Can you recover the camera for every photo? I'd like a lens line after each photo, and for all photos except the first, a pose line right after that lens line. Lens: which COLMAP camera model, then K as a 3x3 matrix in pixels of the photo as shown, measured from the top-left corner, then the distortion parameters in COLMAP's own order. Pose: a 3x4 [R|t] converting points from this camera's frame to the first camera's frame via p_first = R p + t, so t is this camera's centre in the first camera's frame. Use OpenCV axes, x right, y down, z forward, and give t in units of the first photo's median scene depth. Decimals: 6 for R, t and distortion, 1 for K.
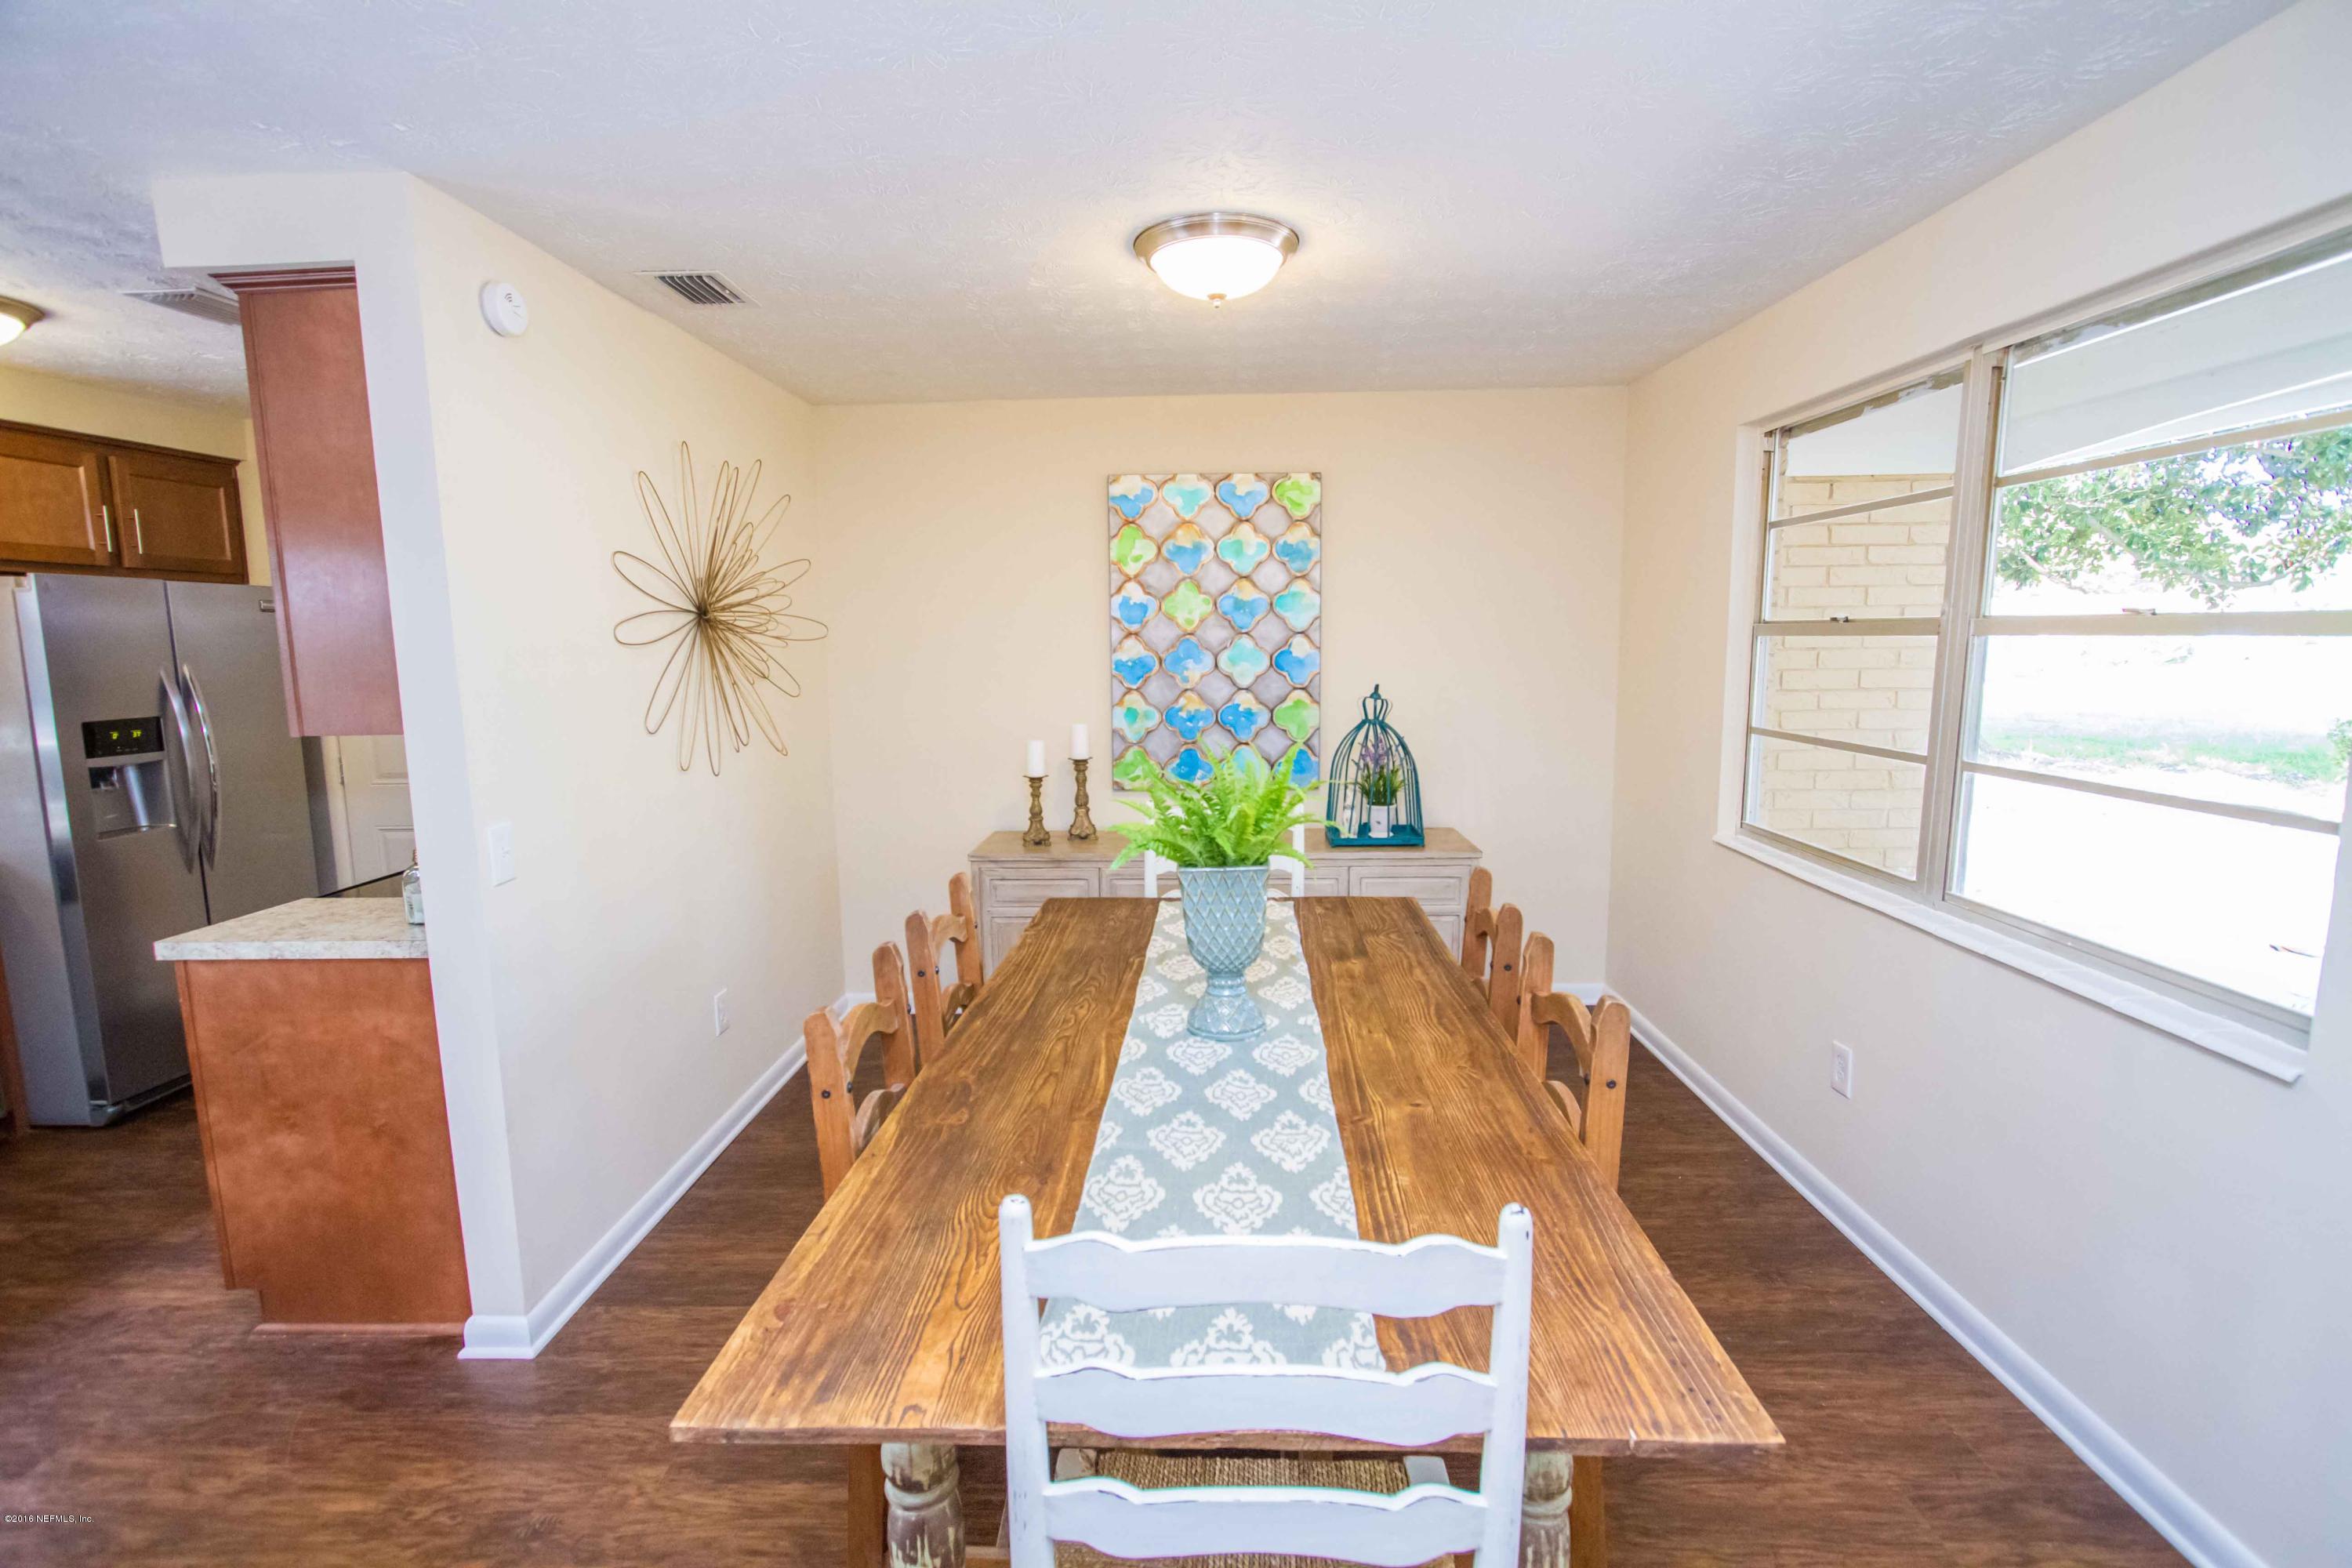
lens RADIAL K [[1090.5, 0, 1179.3], [0, 1090.5, 789.6], [0, 0, 1]] dist [-0.003487, -0.000350]
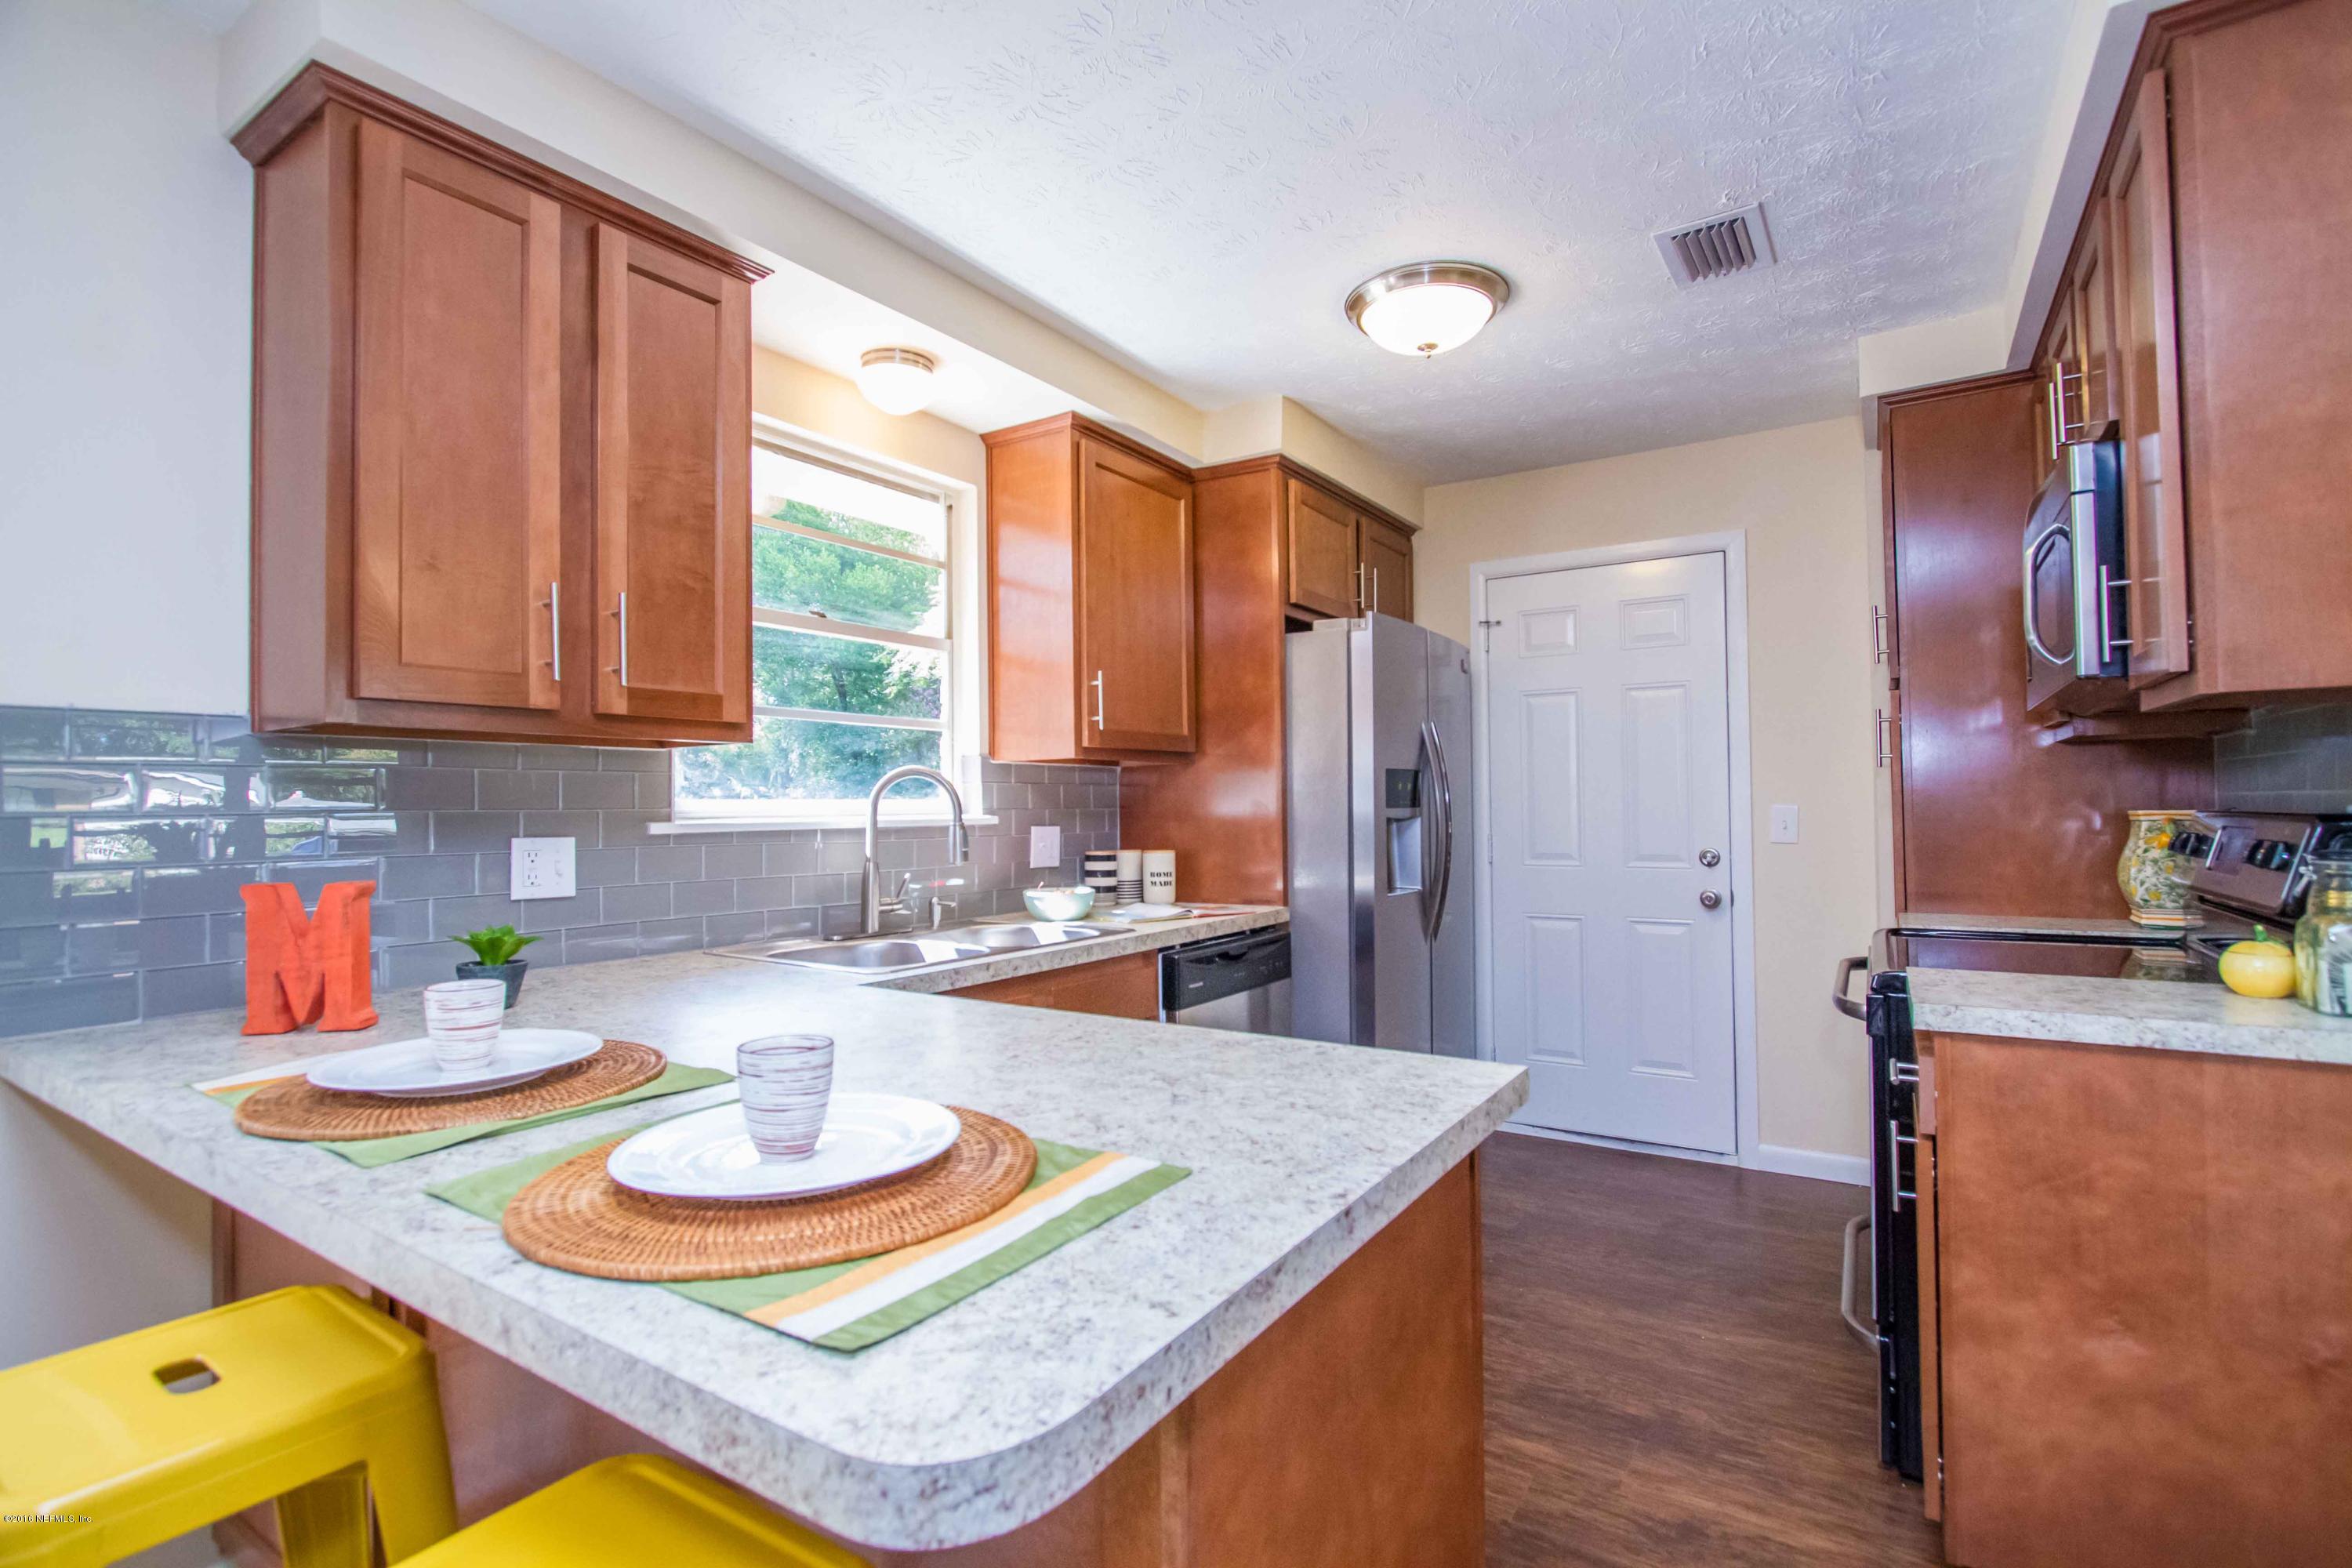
lens RADIAL K [[1090.5, 0, 1179.0], [0, 1090.5, 778.4], [0, 0, 1]] dist [-0.003487, -0.000350]
pose [[0.855102, -0.013344, -0.518287, -0.953116], [-0.067113, 0.988409, -0.136176, 0.121462], [0.514097, 0.151228, 0.844295, 0.154092]]
